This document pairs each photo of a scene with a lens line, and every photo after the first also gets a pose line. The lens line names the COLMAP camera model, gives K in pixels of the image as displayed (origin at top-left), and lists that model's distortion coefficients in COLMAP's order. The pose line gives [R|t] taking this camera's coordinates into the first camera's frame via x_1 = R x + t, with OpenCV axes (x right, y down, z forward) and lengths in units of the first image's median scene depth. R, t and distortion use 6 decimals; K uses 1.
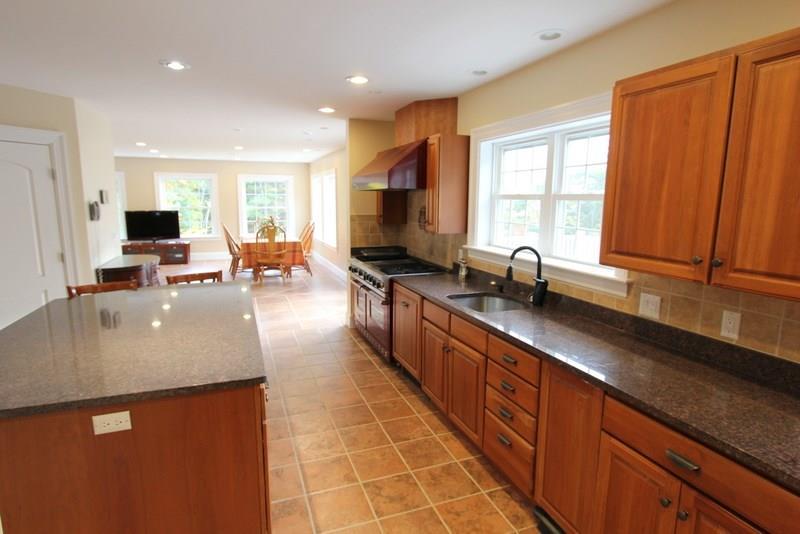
lens RADIAL K [[435.2, 0, 402.8], [0, 435.2, 268.4], [0, 0, 1]] dist [-0.025161, 0.013296]
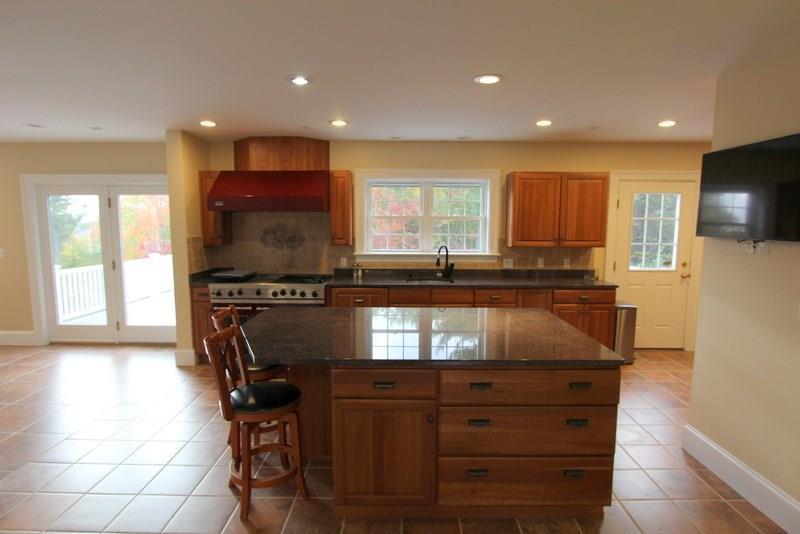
lens RADIAL K [[435.2, 0, 402.8], [0, 435.2, 268.4], [0, 0, 1]] dist [-0.025161, 0.013296]
pose [[0.363802, -0.106144, 0.925409, -1.447508], [0.147857, 0.987471, 0.055136, -0.081648], [-0.919666, 0.116770, 0.374938, 0.500306]]
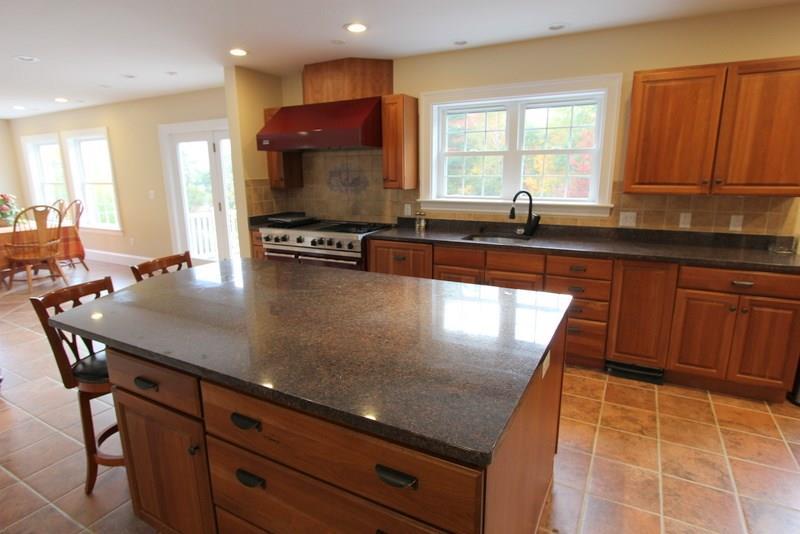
lens RADIAL K [[438.0, 0, 400.0], [0, 438.0, 267.0], [0, 0, 1]] dist [-0.012907, 0.001130]
pose [[0.763000, -0.155292, 0.627467, -0.849084], [0.119403, 0.987868, 0.099293, 0.000419], [-0.635274, -0.000839, 0.772286, 0.233576]]
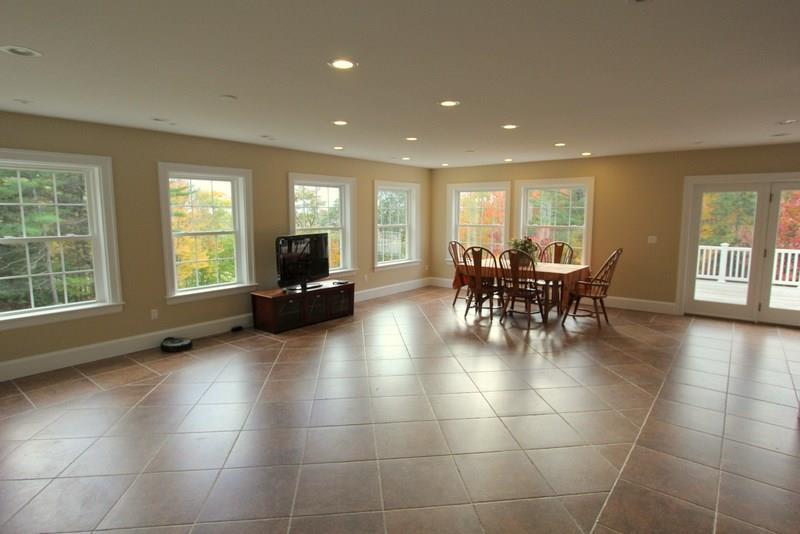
lens RADIAL K [[435.2, 0, 402.8], [0, 435.2, 268.4], [0, 0, 1]] dist [-0.025161, 0.013296]
pose [[0.860787, -0.071404, 0.503932, -2.778824], [0.088653, 0.996009, -0.010303, -0.240949], [-0.501186, 0.053544, 0.863682, 1.436511]]
